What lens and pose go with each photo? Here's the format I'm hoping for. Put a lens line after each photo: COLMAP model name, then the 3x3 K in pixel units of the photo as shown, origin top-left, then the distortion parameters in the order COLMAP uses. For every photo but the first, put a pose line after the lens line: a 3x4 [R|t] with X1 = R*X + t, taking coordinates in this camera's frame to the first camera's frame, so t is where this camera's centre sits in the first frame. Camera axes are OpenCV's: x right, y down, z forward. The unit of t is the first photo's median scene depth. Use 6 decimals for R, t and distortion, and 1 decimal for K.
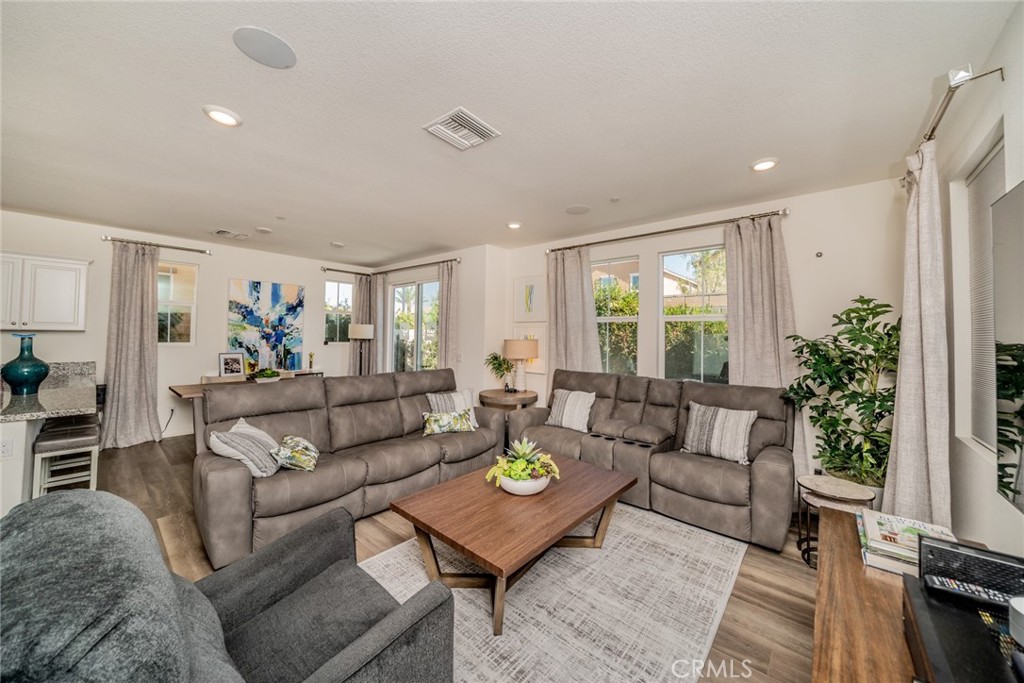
lens RADIAL K [[358.0, 0, 539.3], [0, 358.0, 331.3], [0, 0, 1]] dist [-0.000509, -0.000057]
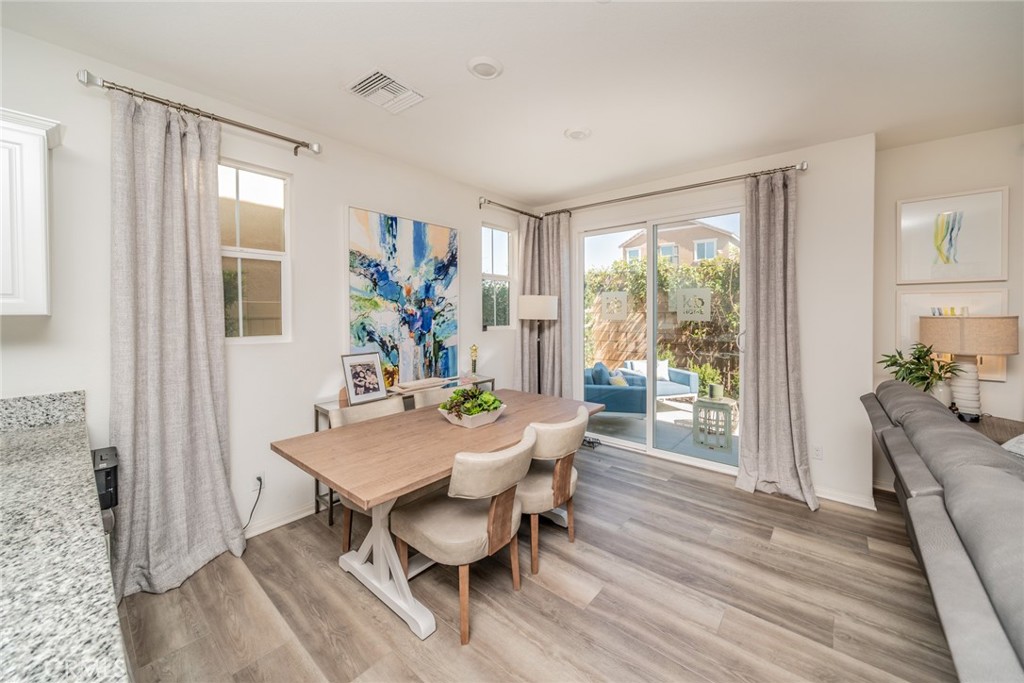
lens RADIAL K [[362.3, 0, 566.2], [0, 362.3, 320.2], [0, 0, 1]] dist [-0.001908, -0.000067]
pose [[0.998358, -0.021334, 0.053156, -0.552515], [0.019377, 0.999125, 0.037065, -0.000165], [-0.053900, -0.035974, 0.997898, 0.437293]]
